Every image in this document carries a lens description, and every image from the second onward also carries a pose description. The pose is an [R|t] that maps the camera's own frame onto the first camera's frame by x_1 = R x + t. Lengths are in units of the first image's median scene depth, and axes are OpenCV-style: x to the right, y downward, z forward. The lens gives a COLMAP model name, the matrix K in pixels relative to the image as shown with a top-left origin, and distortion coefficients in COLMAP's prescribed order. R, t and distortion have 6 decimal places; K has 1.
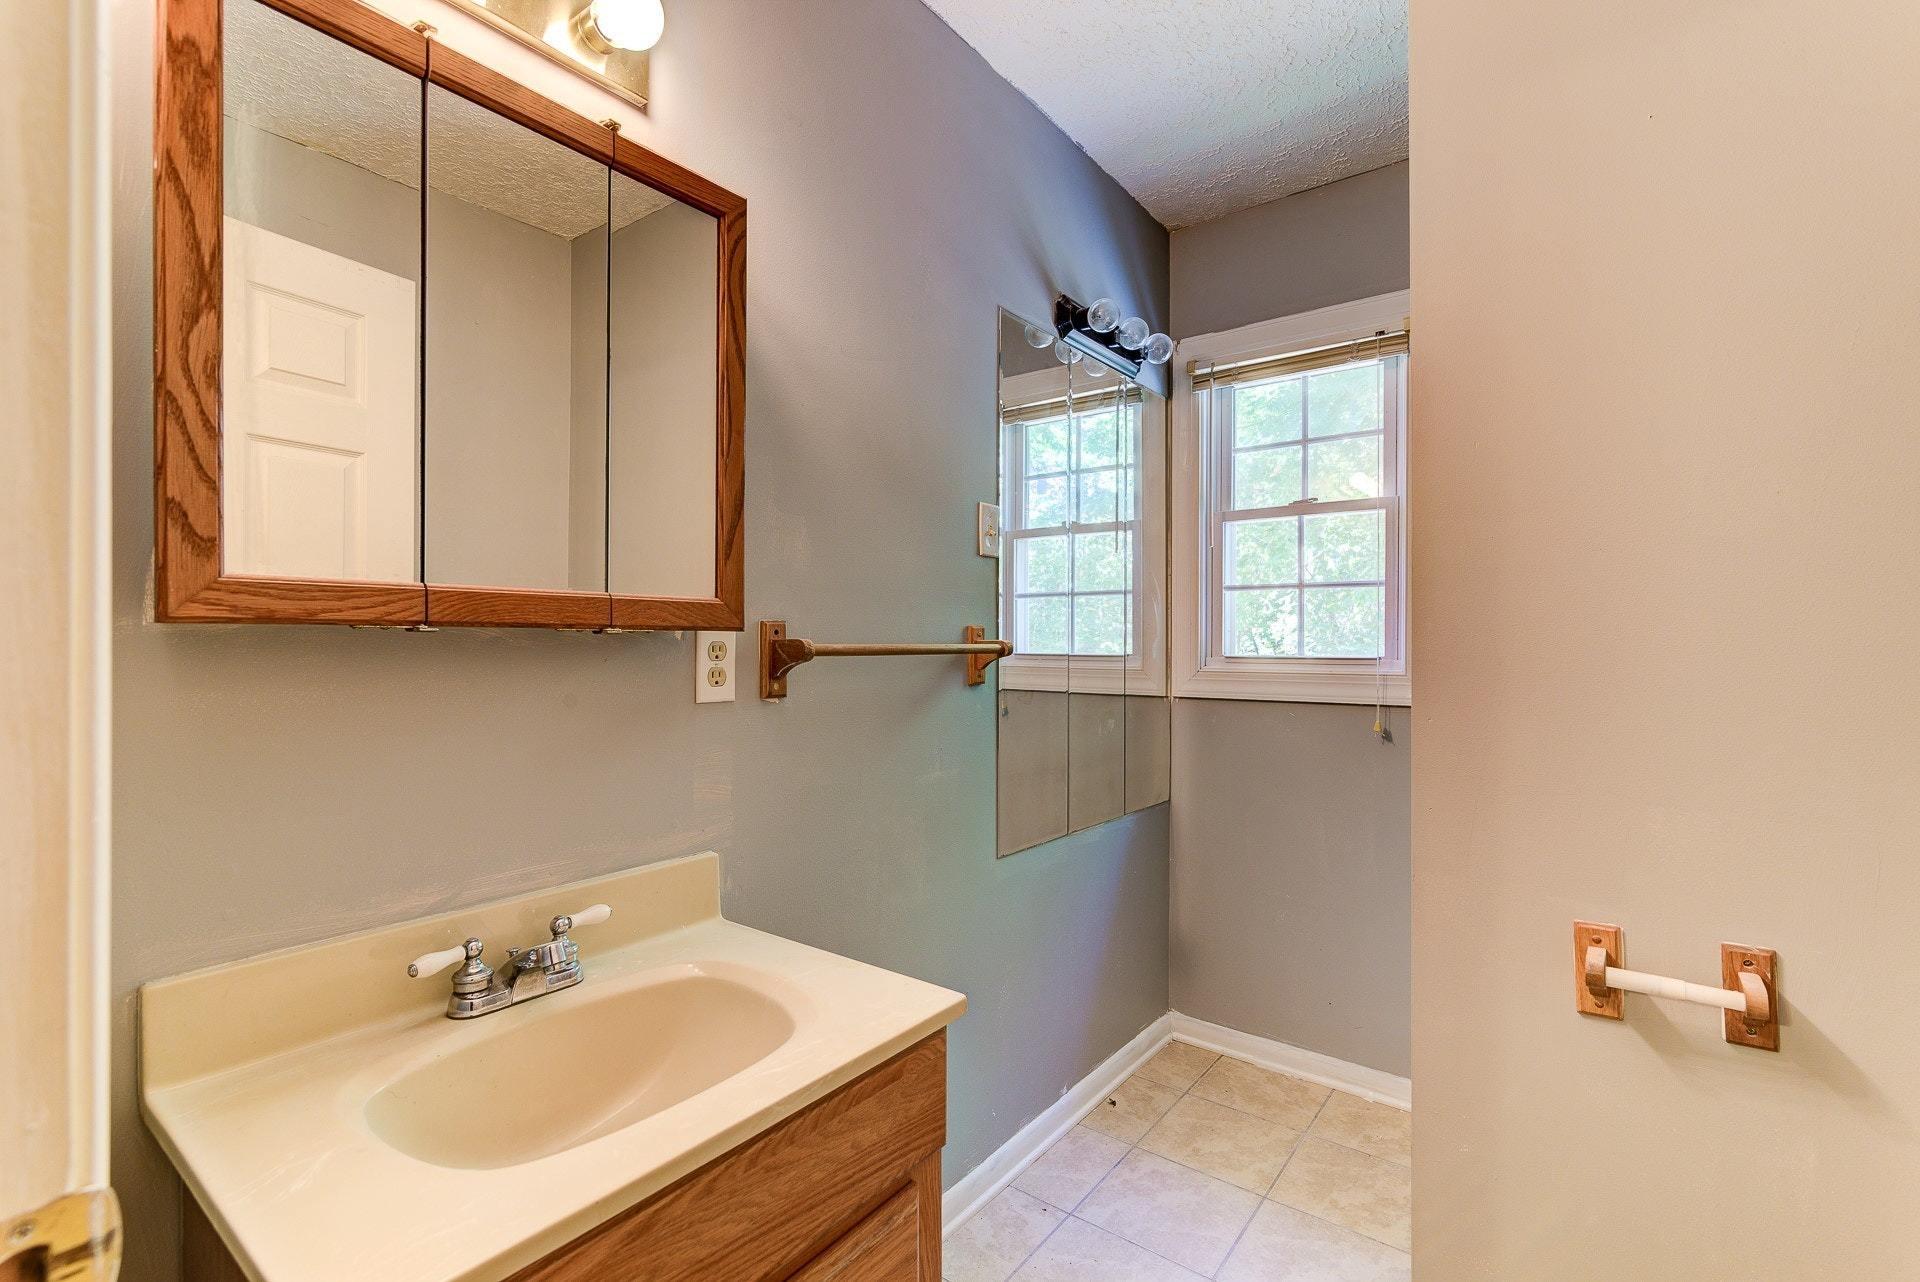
lens RADIAL K [[871.8, 0, 963.5], [0, 871.8, 644.3], [0, 0, 1]] dist [0.003510, 0.000857]
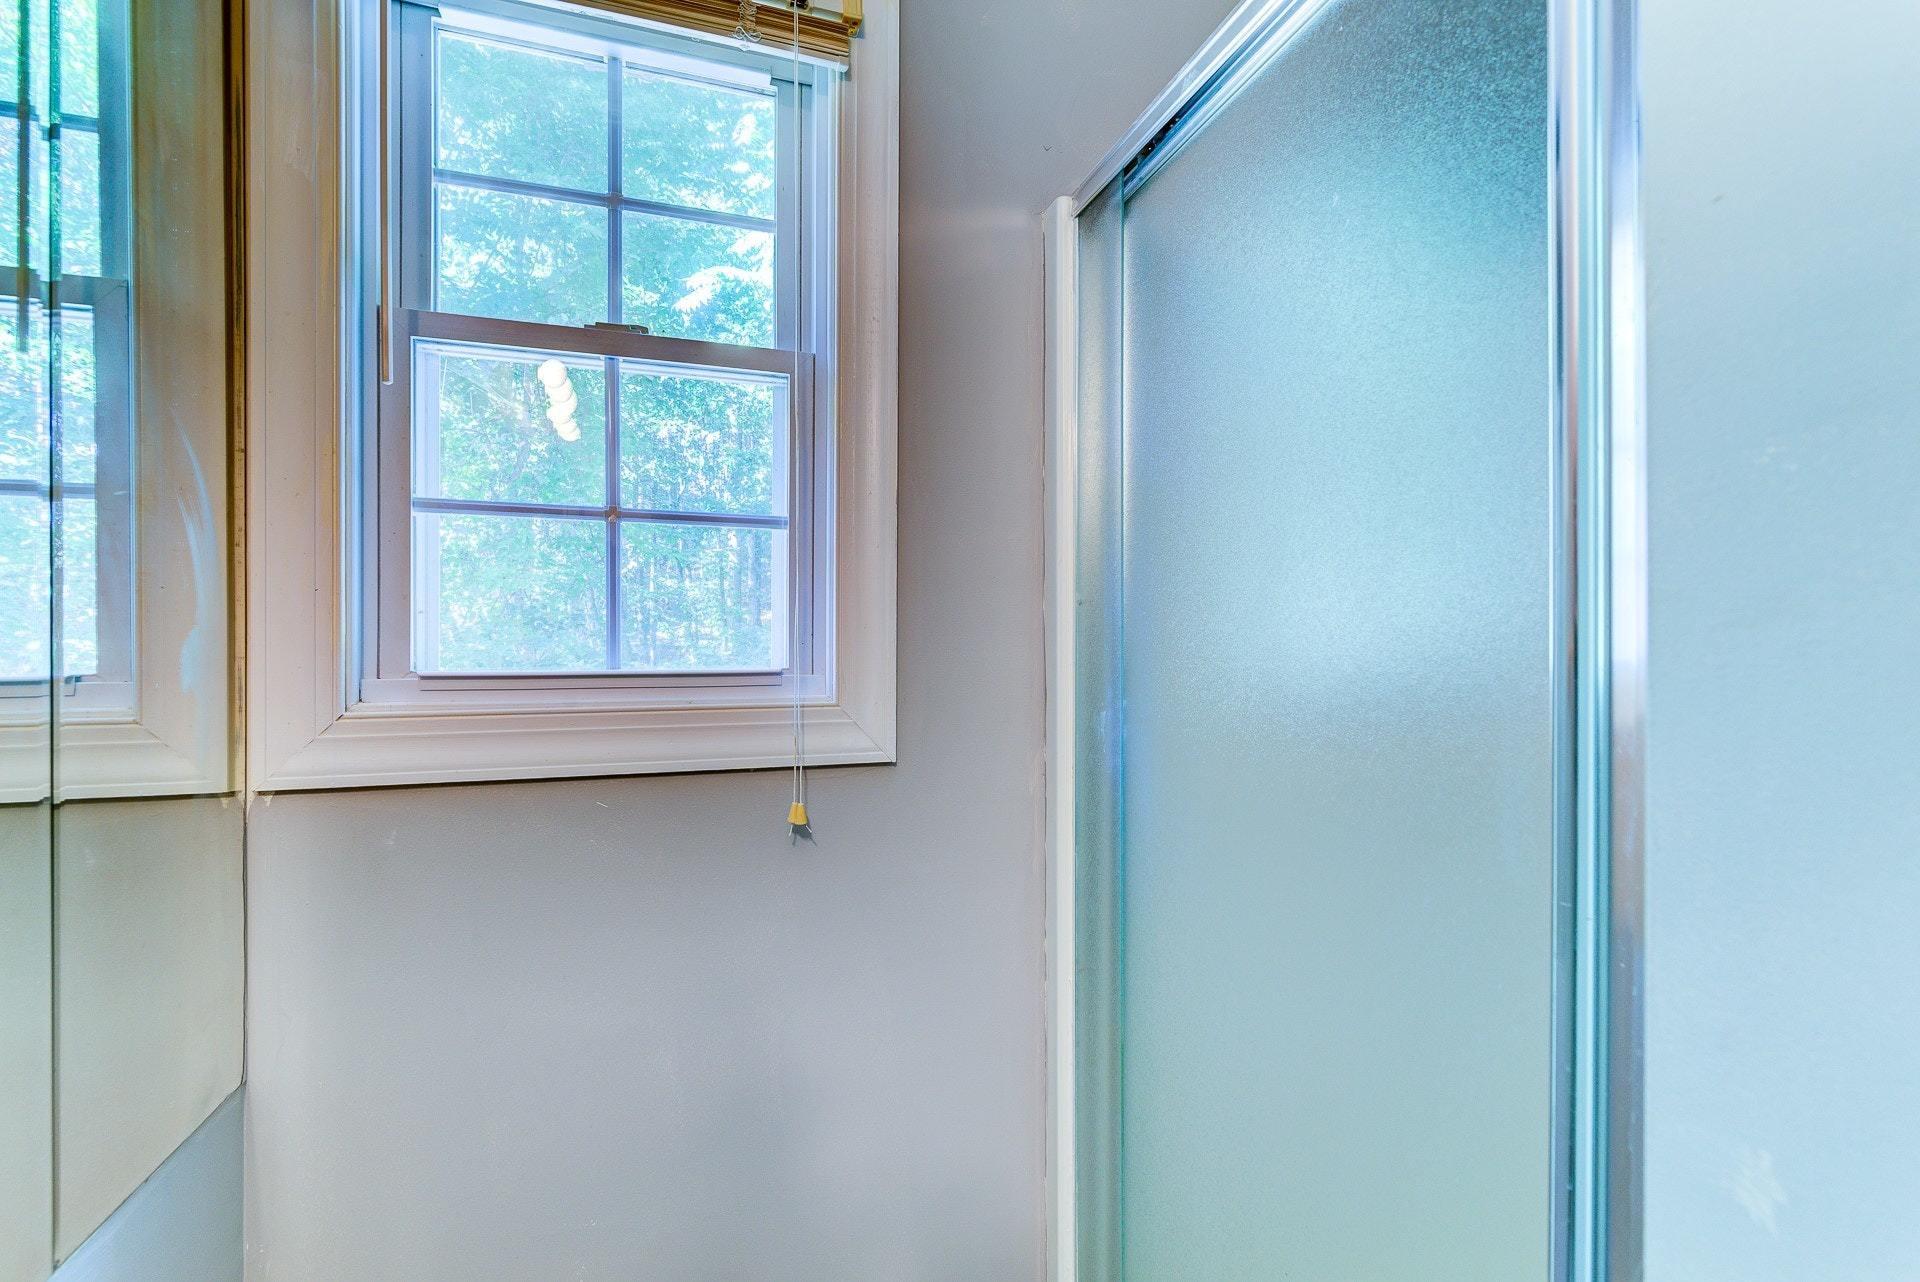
lens RADIAL K [[871.8, 0, 963.5], [0, 871.8, 644.3], [0, 0, 1]] dist [0.003510, 0.000857]
pose [[0.559022, -0.003809, 0.829144, 0.108653], [-0.001367, 0.999984, 0.005516, -0.002408], [-0.829152, -0.004217, 0.559008, 0.569905]]
